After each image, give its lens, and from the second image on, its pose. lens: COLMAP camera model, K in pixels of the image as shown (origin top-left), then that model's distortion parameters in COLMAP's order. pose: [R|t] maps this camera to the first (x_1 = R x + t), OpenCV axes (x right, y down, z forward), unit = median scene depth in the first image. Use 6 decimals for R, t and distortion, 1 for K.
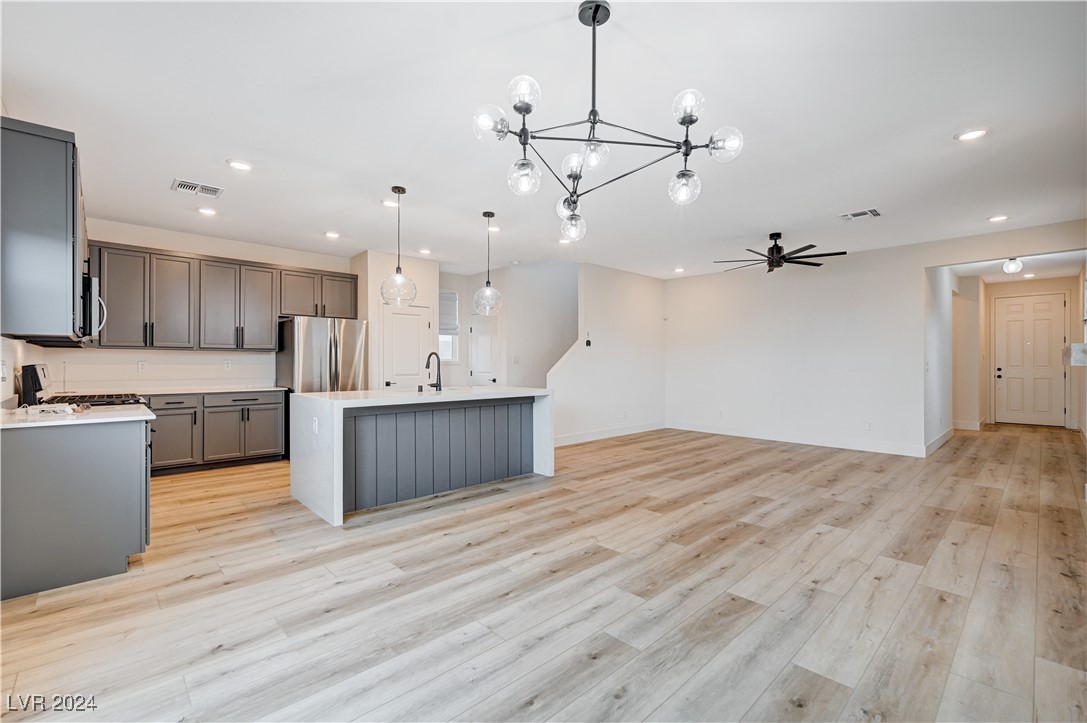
lens RADIAL K [[466.1, 0, 543.5], [0, 466.1, 361.5], [0, 0, 1]] dist [-0.003271, -0.000529]
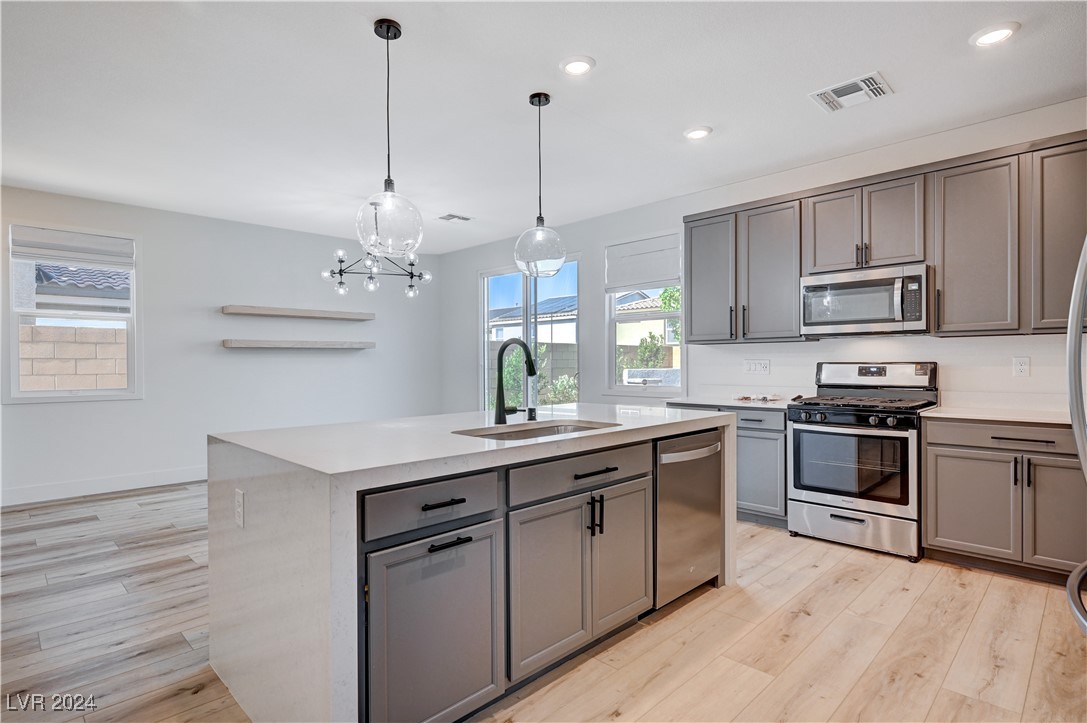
lens RADIAL K [[552.0, 0, 539.2], [0, 552.0, 365.6], [0, 0, 1]] dist [-0.003832, -0.000810]
pose [[-0.999698, 0.005169, -0.024024, -0.233182], [0.004958, 0.999949, 0.008825, 0.001083], [0.024068, 0.008703, -0.999672, 1.434830]]
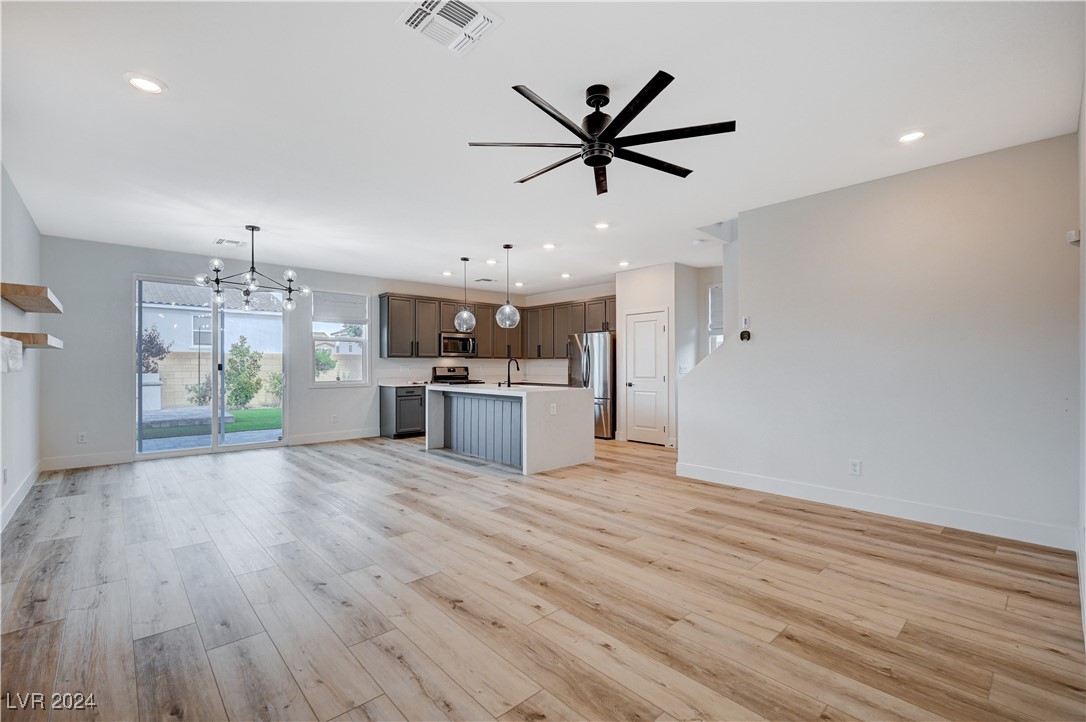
lens RADIAL K [[476.6, 0, 543.0], [0, 476.6, 361.0], [0, 0, 1]] dist [-0.002755, -0.000605]
pose [[-0.015011, -0.010568, -0.999831, 1.066594], [0.002903, 0.999939, -0.010612, 0.003709], [0.999883, -0.003062, -0.014980, 1.042833]]
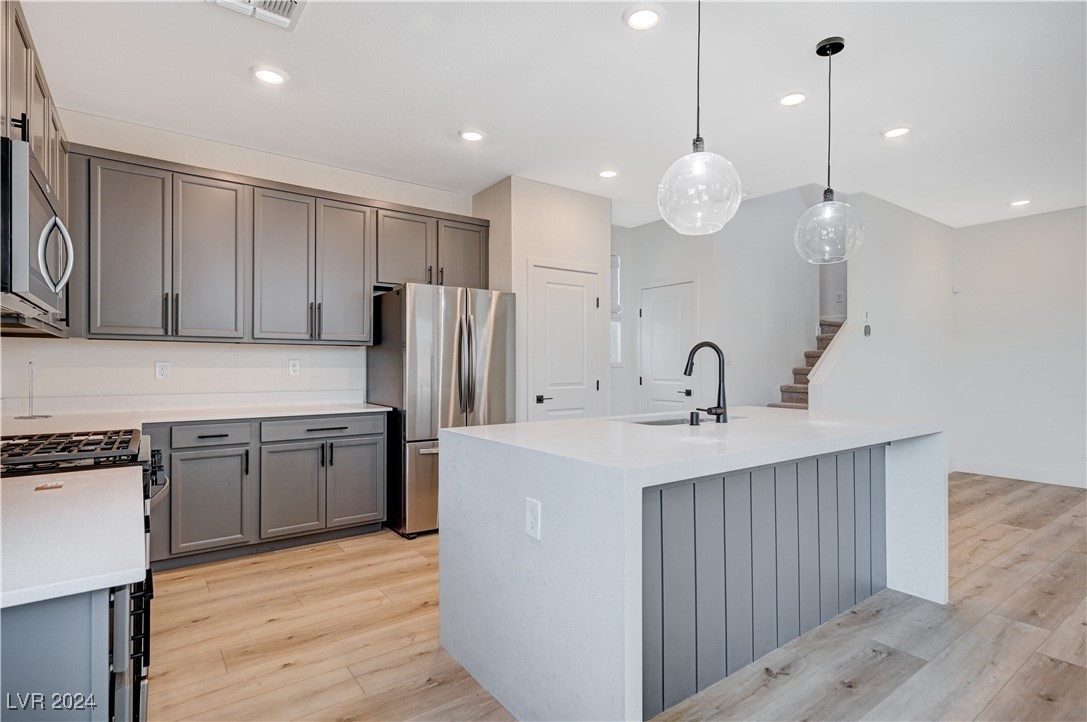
lens RADIAL K [[555.2, 0, 549.8], [0, 555.2, 362.4], [0, 0, 1]] dist [0.002054, 0.000678]
pose [[0.992057, -0.001902, -0.125773, -0.305218], [0.001663, 0.999997, -0.002008, 0.002204], [0.125777, 0.001783, 0.992057, 0.385455]]
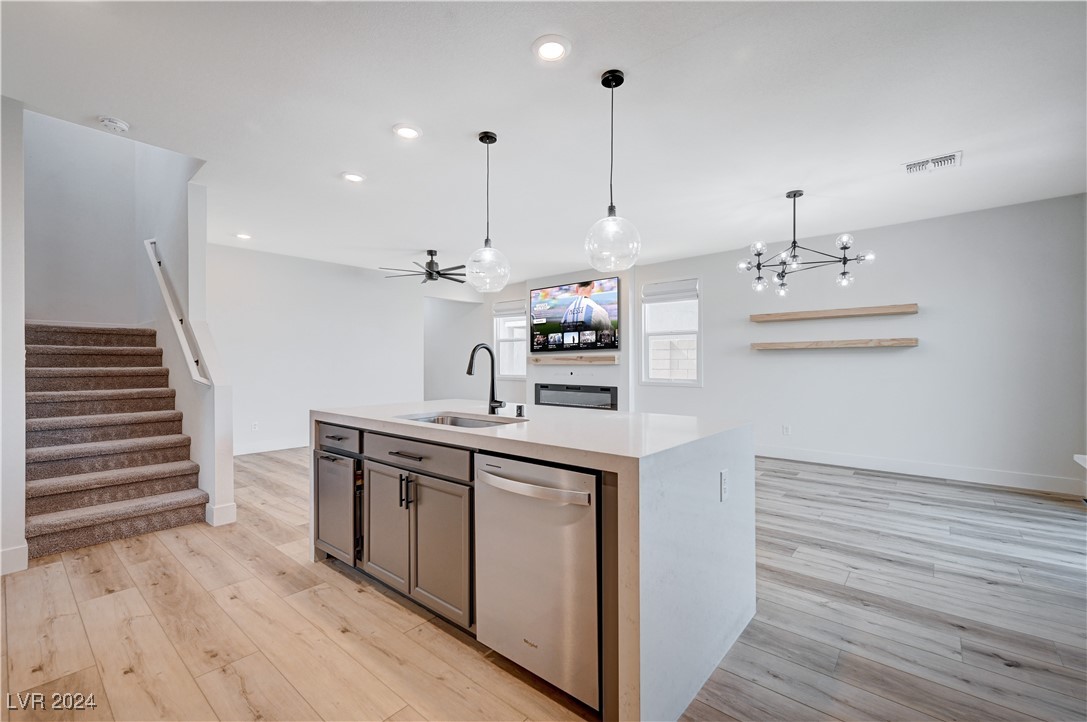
lens RADIAL K [[465.4, 0, 543.5], [0, 465.4, 361.0], [0, 0, 1]] dist [0.003818, 0.000526]
pose [[-0.107039, 0.004615, 0.994244, -0.728774], [0.002525, 0.999987, -0.004370, 0.002256], [-0.994252, 0.002043, -0.107050, 0.930774]]
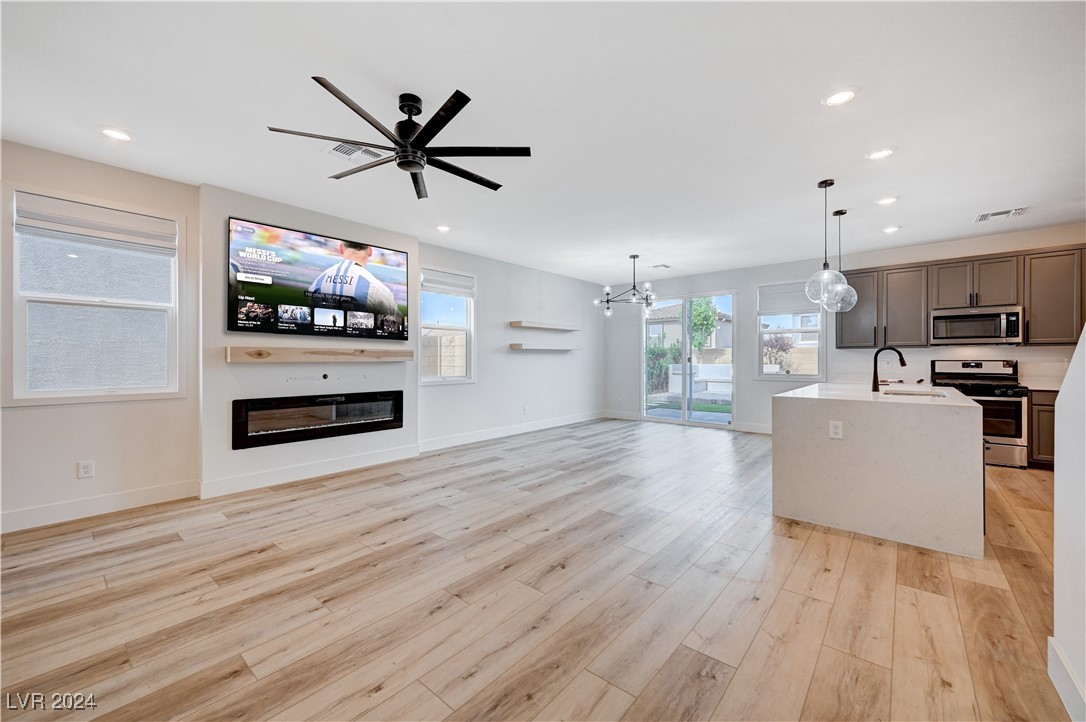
lens RADIAL K [[424.2, 0, 542.7], [0, 424.2, 357.9], [0, 0, 1]] dist [0.001894, 0.000385]
pose [[-0.994485, 0.000072, -0.104878, 0.442066], [0.000531, 0.999990, -0.004349, 0.003840], [0.104877, -0.004380, -0.994476, 1.602351]]
